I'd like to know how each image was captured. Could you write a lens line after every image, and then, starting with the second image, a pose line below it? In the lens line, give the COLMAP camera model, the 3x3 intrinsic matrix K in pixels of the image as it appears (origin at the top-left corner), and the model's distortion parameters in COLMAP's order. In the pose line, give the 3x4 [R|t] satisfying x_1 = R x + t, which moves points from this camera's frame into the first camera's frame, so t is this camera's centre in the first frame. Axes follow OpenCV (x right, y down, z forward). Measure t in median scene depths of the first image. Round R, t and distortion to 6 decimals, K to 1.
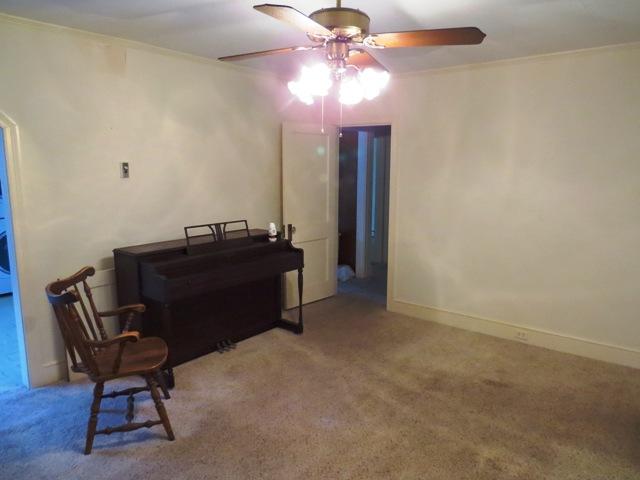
lens RADIAL K [[453.7, 0, 319.4], [0, 453.7, 240.9], [0, 0, 1]] dist [-0.027833, 0.013374]
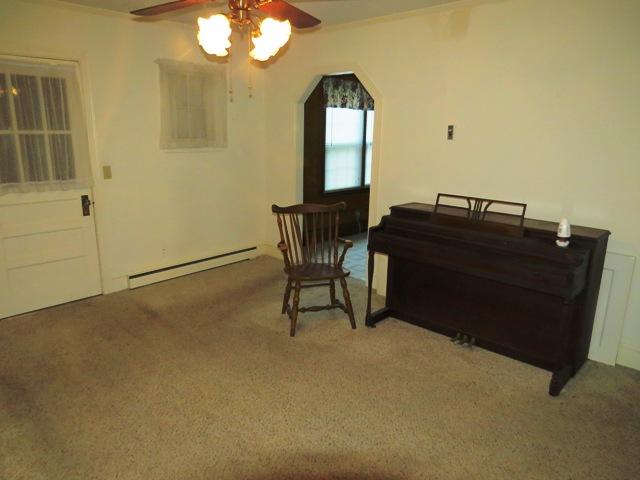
lens RADIAL K [[453.7, 0, 318.9], [0, 453.7, 240.2], [0, 0, 1]] dist [-0.027833, 0.013374]
pose [[-0.052922, 0.244935, -0.968094, 0.619955], [-0.177337, 0.951738, 0.250491, -0.122383], [0.982726, 0.184935, -0.006932, 0.724045]]
